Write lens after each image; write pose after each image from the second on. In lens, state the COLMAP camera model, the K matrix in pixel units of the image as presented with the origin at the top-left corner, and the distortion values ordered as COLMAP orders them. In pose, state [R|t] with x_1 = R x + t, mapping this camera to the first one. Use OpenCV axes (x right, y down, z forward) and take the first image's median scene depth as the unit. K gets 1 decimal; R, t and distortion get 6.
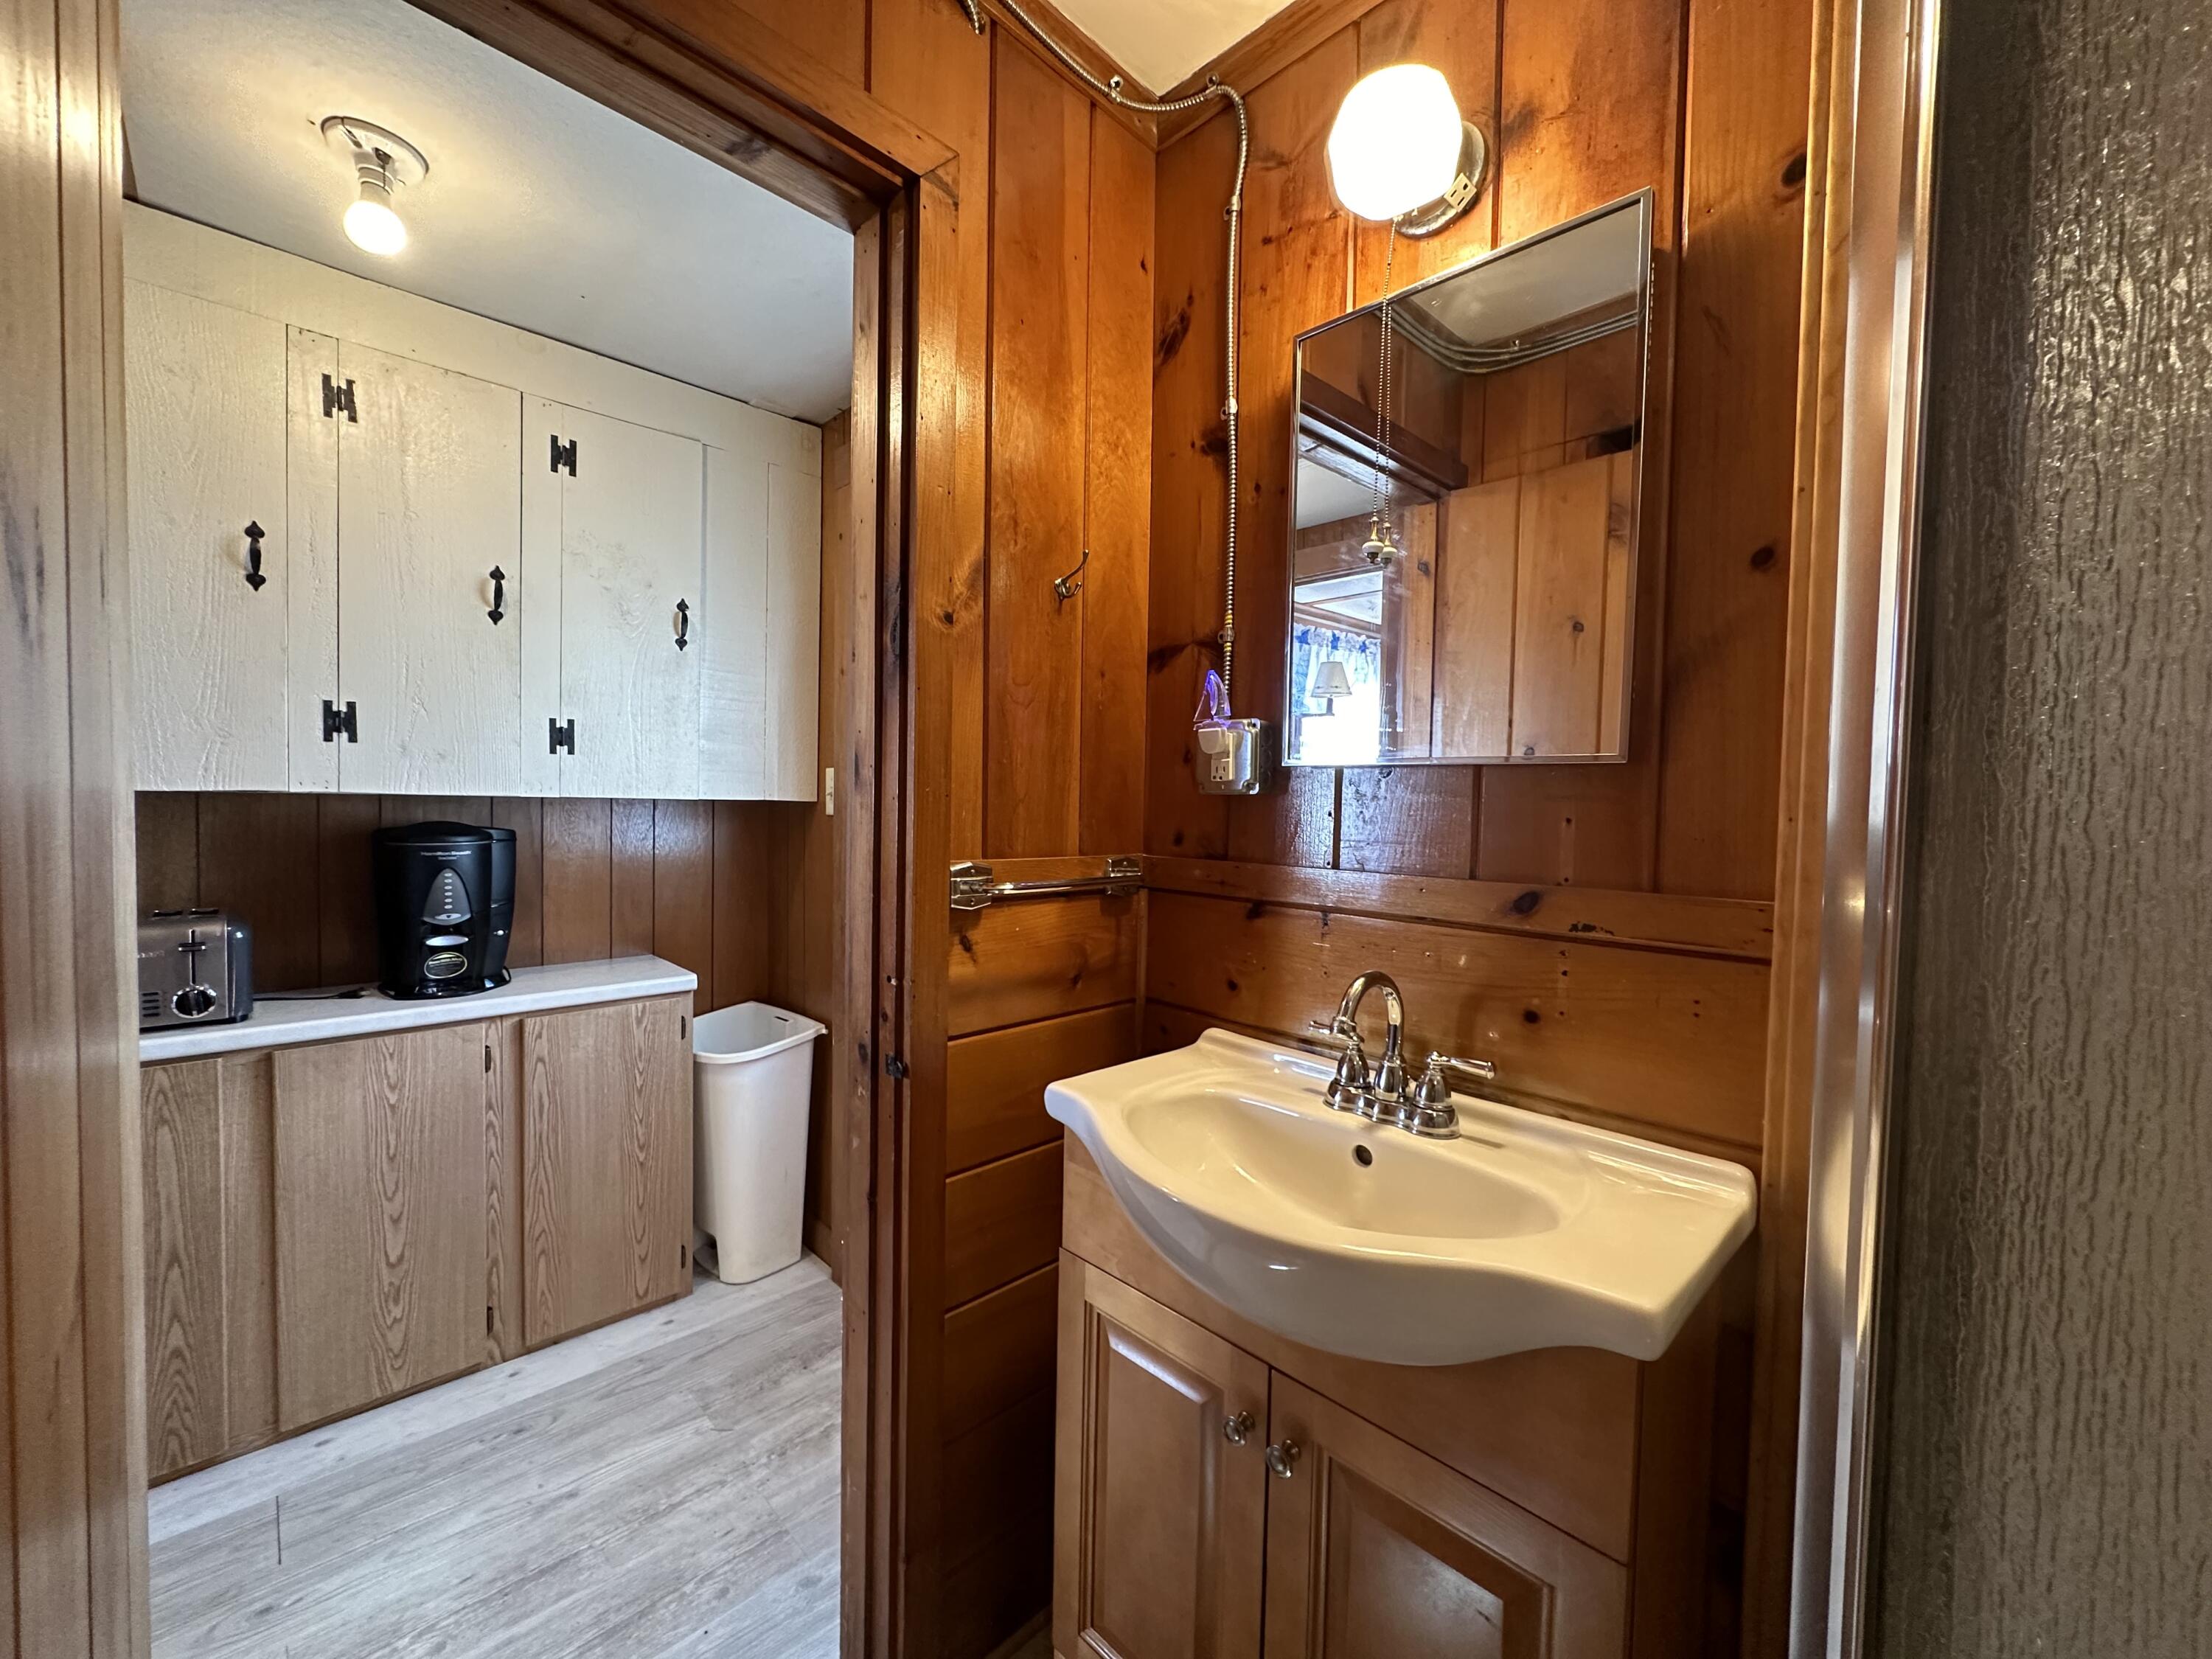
lens RADIAL K [[878.8, 0, 1101.7], [0, 878.8, 833.6], [0, 0, 1]] dist [-0.003748, 0.000697]
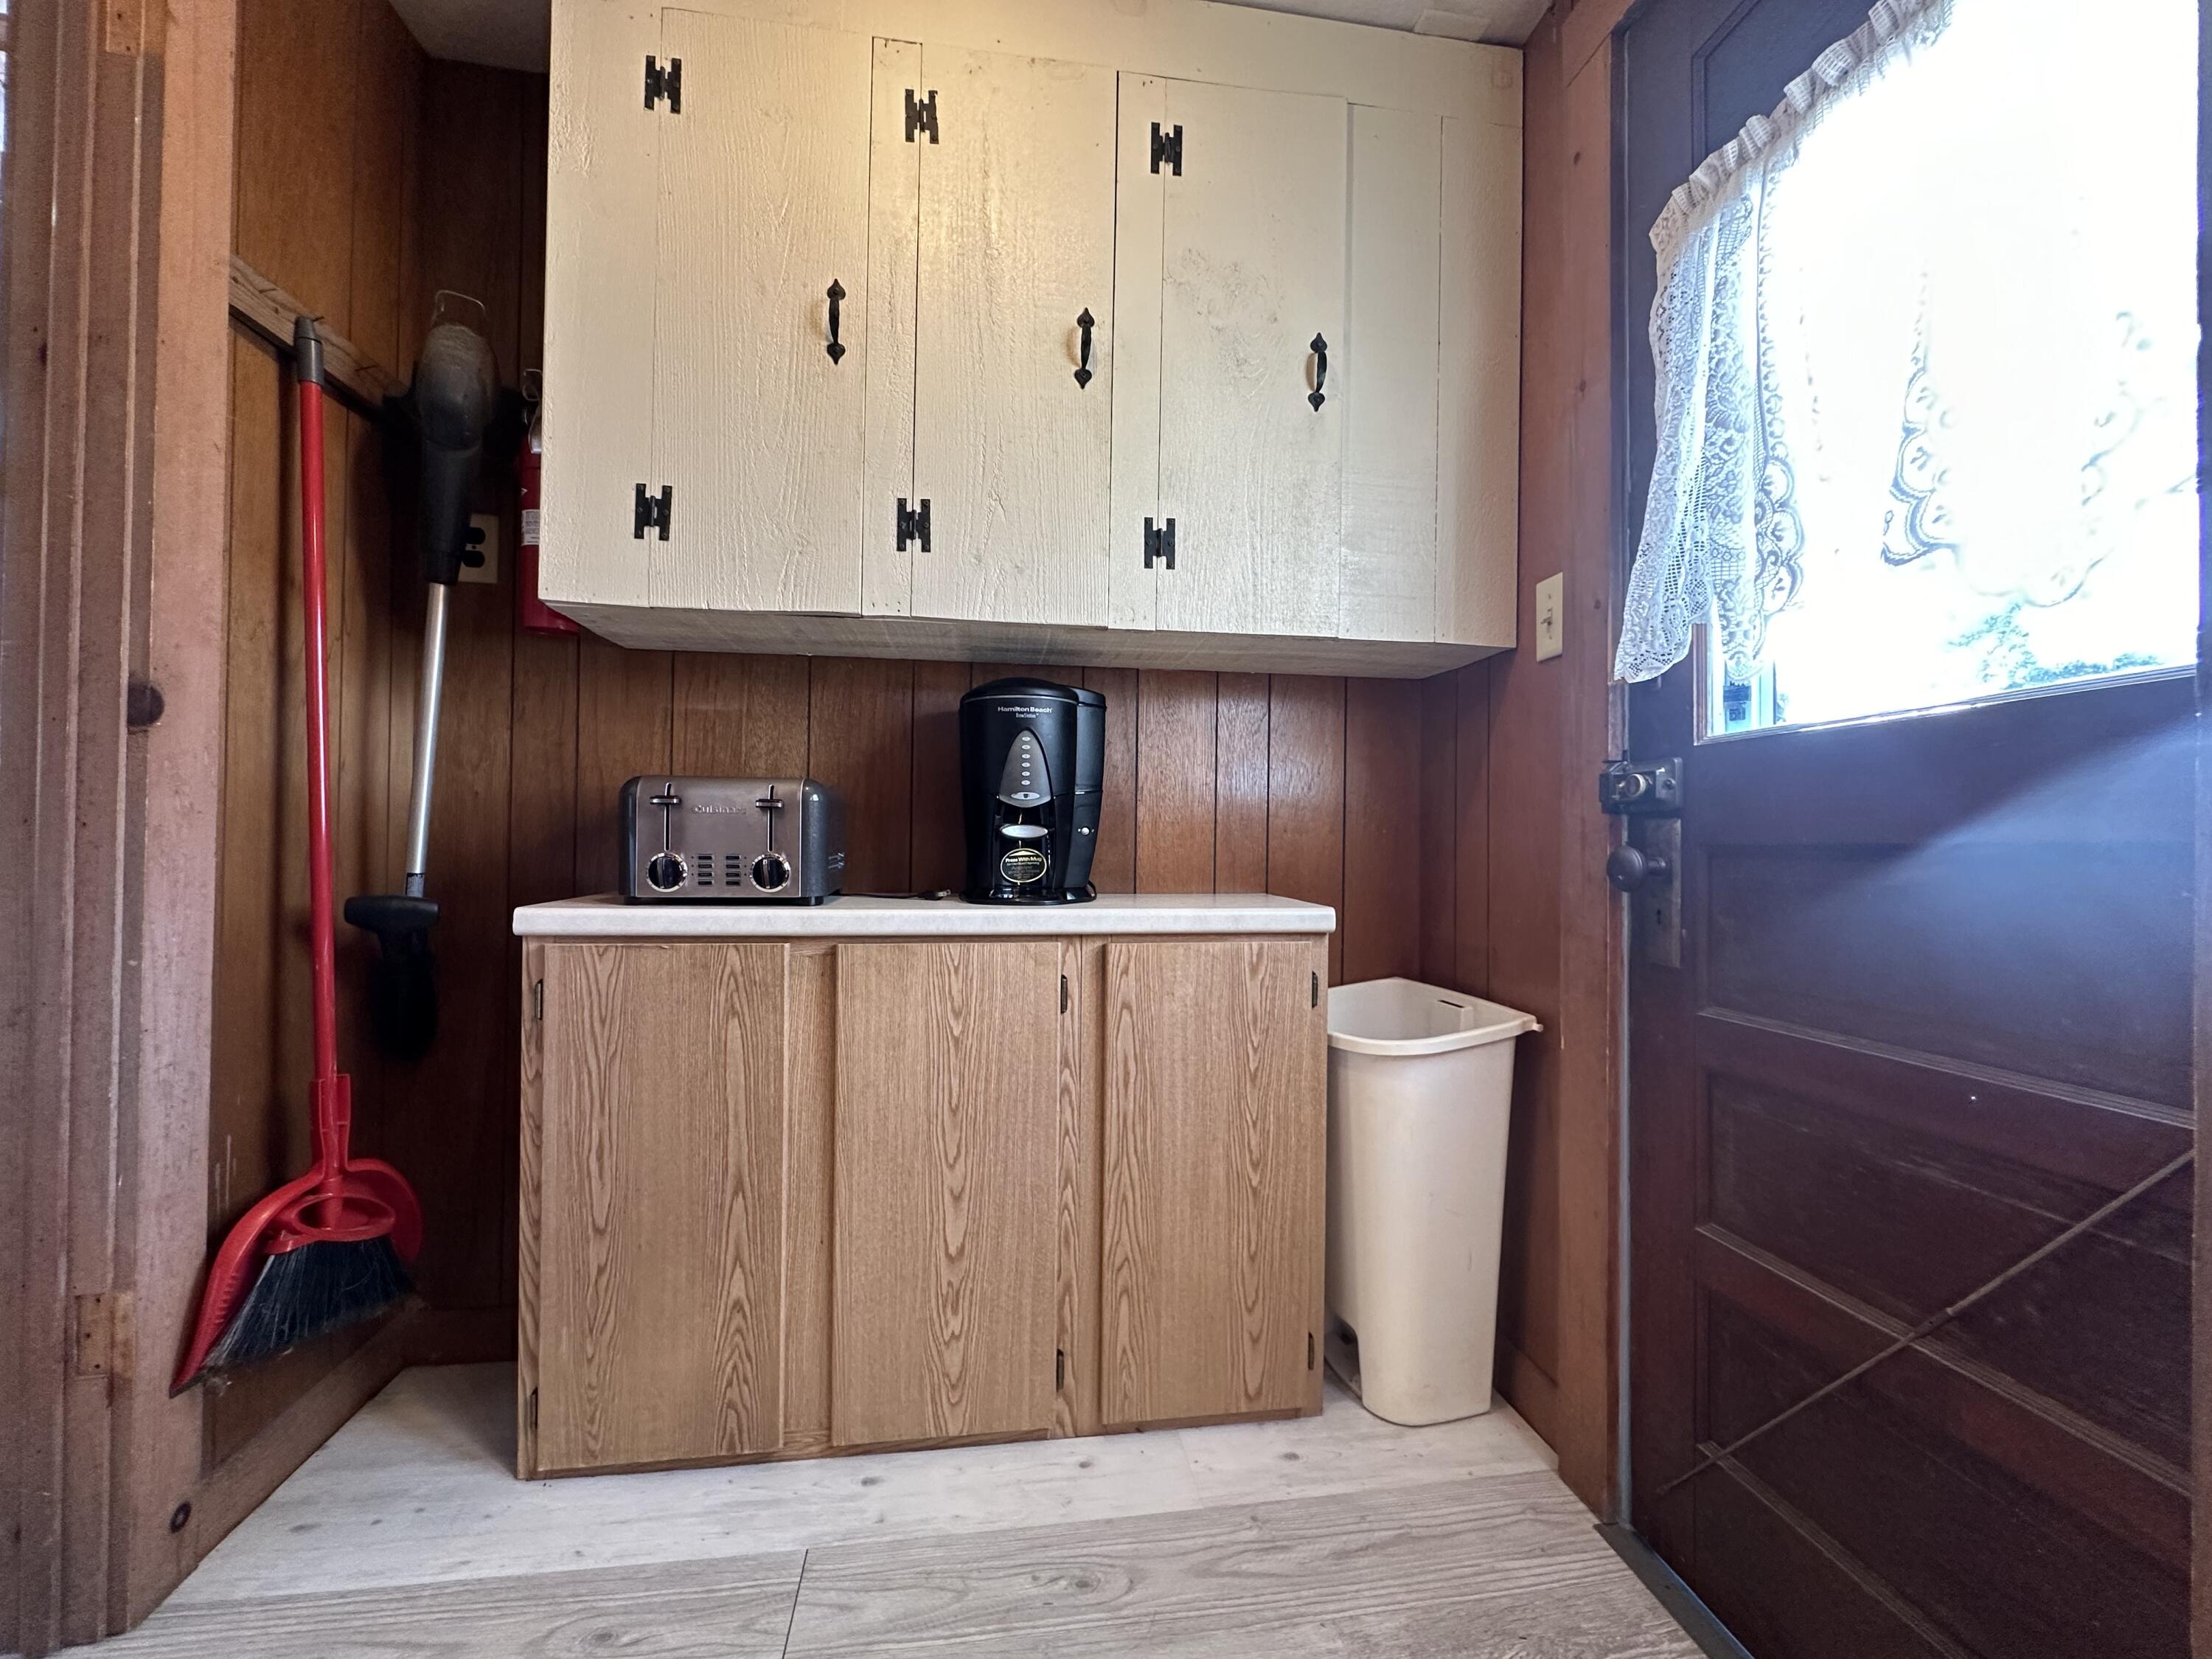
lens RADIAL K [[878.8, 0, 1100.8], [0, 878.8, 834.4], [0, 0, 1]] dist [-0.003748, 0.000697]
pose [[0.810156, -0.013879, -0.586050, -0.261033], [-0.016765, 0.998762, -0.046828, 0.163296], [0.585975, 0.047763, 0.808921, 0.442765]]
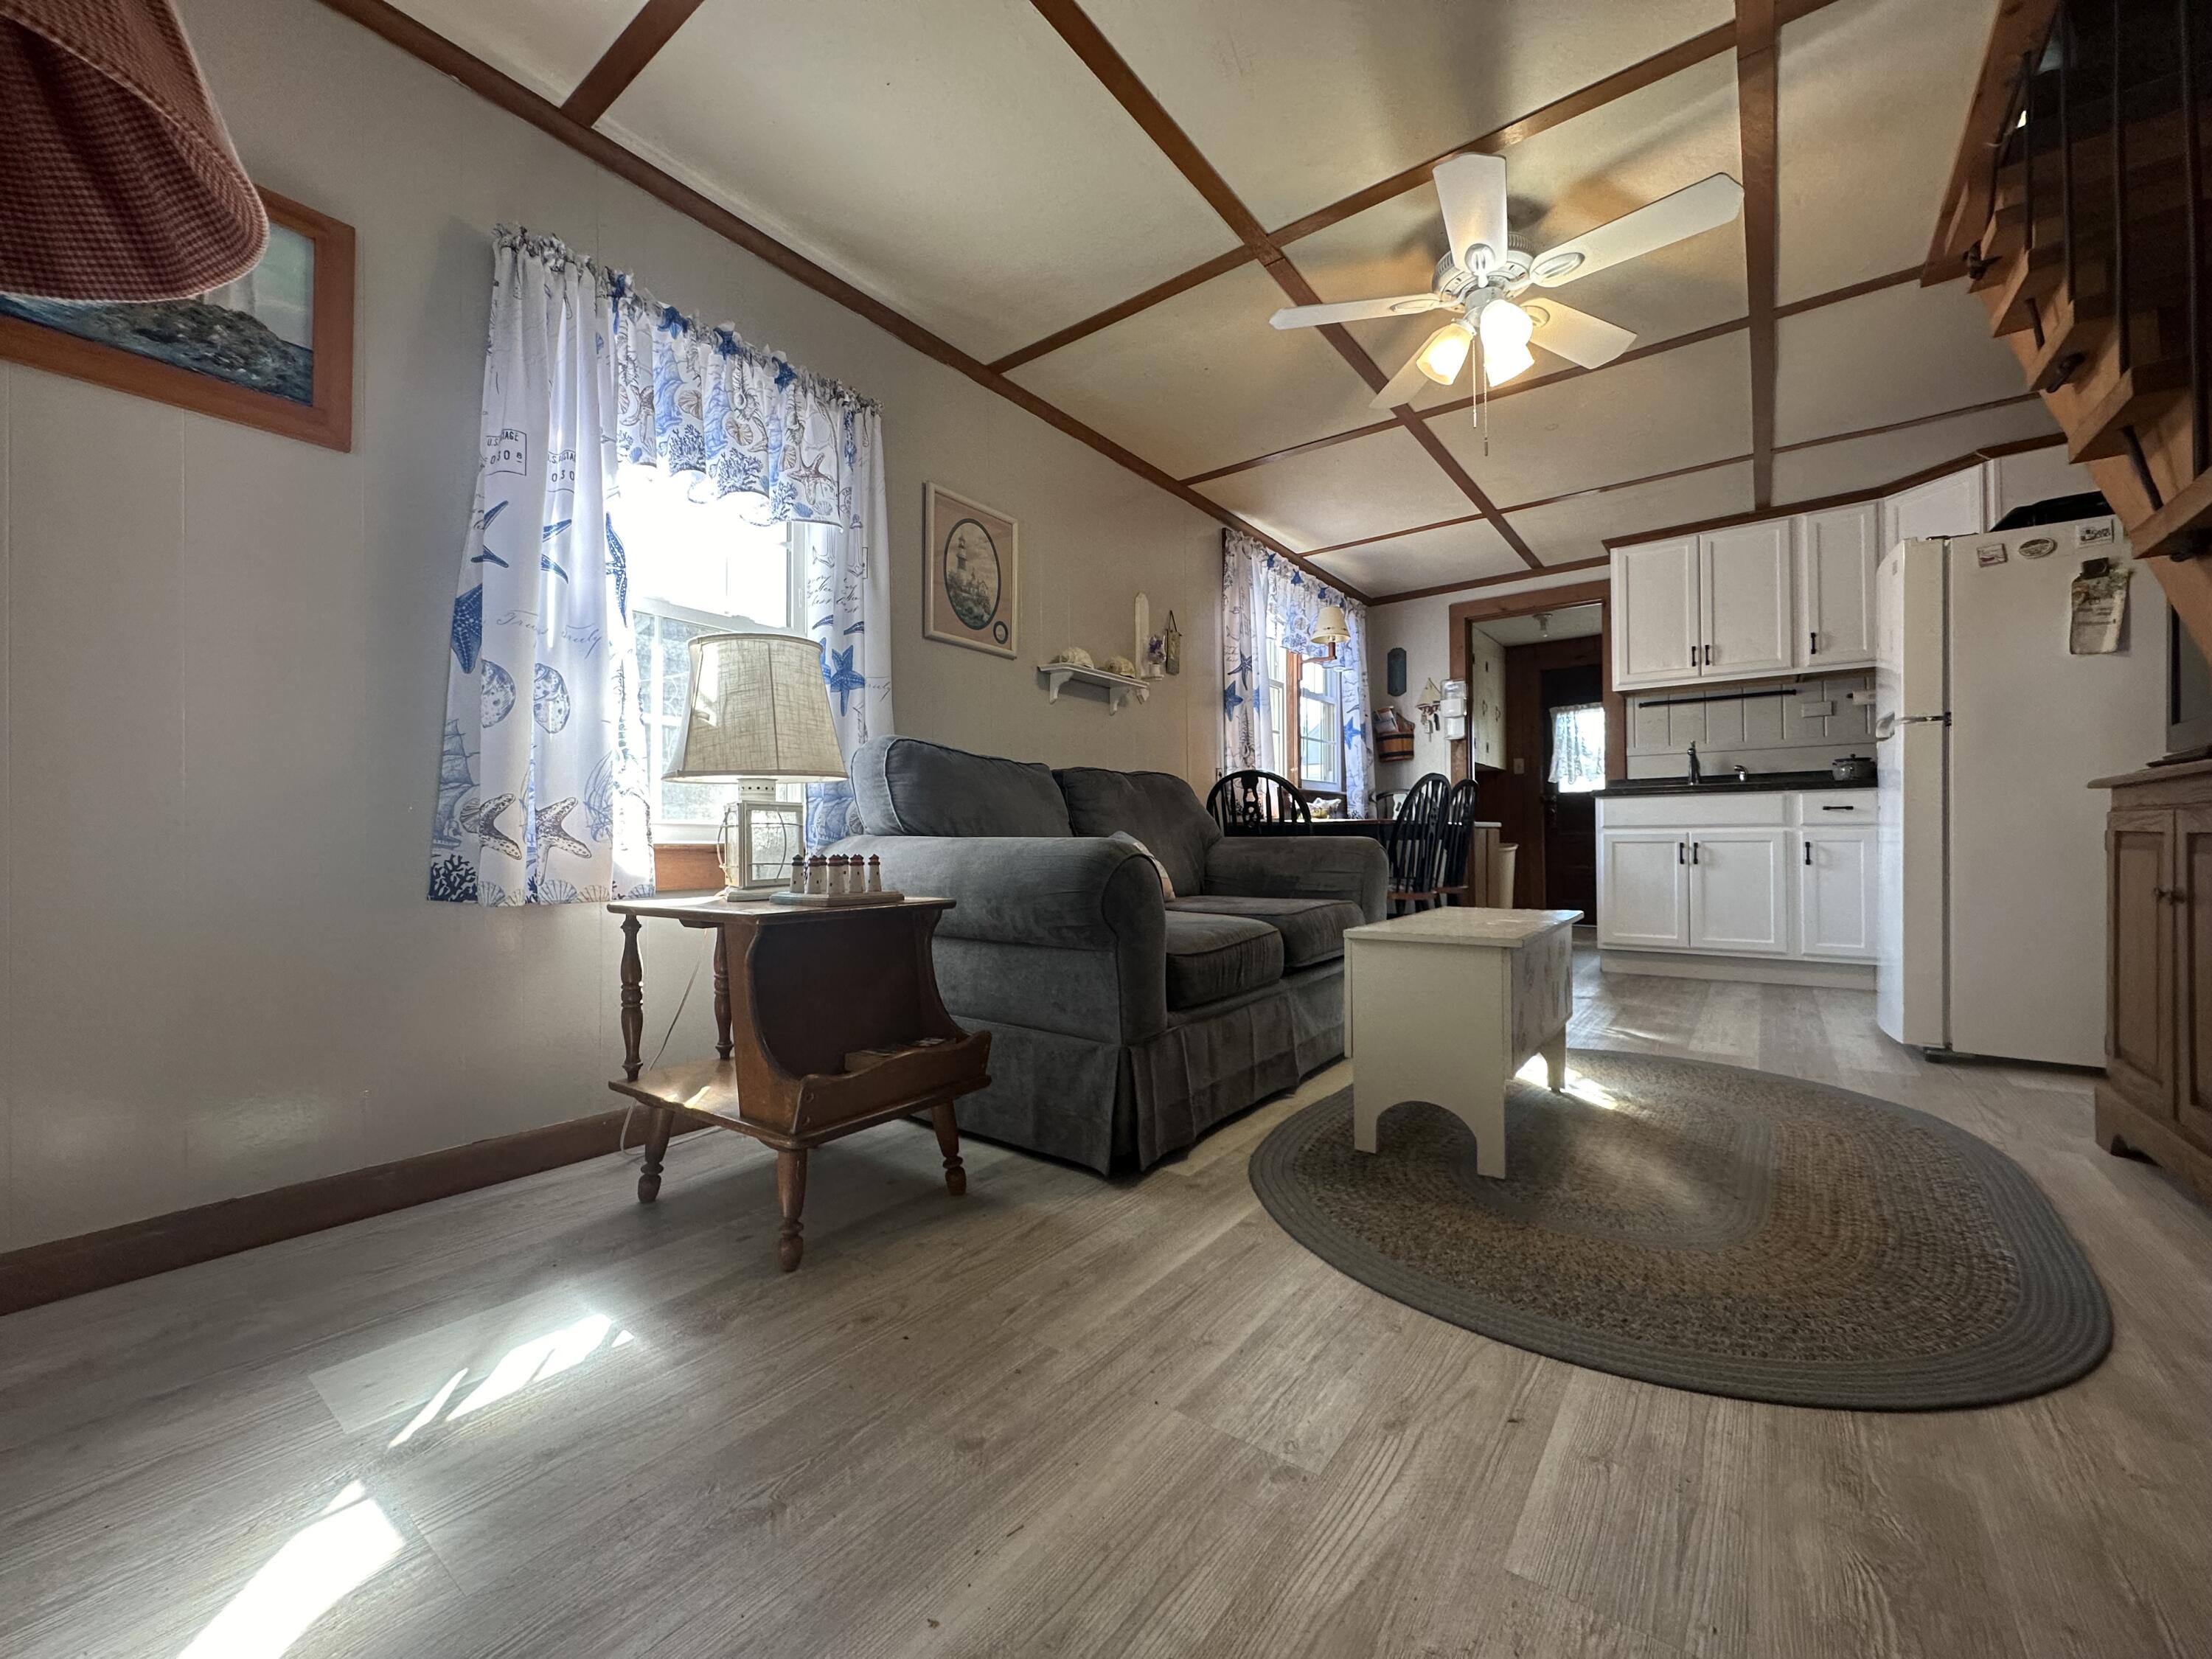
lens RADIAL K [[878.8, 0, 1098.0], [0, 878.8, 830.5], [0, 0, 1]] dist [-0.003748, 0.000697]
pose [[0.988704, -0.029102, 0.147028, -2.777009], [0.036173, 0.998302, -0.045651, 0.330119], [-0.145450, 0.050454, 0.988078, -2.263044]]
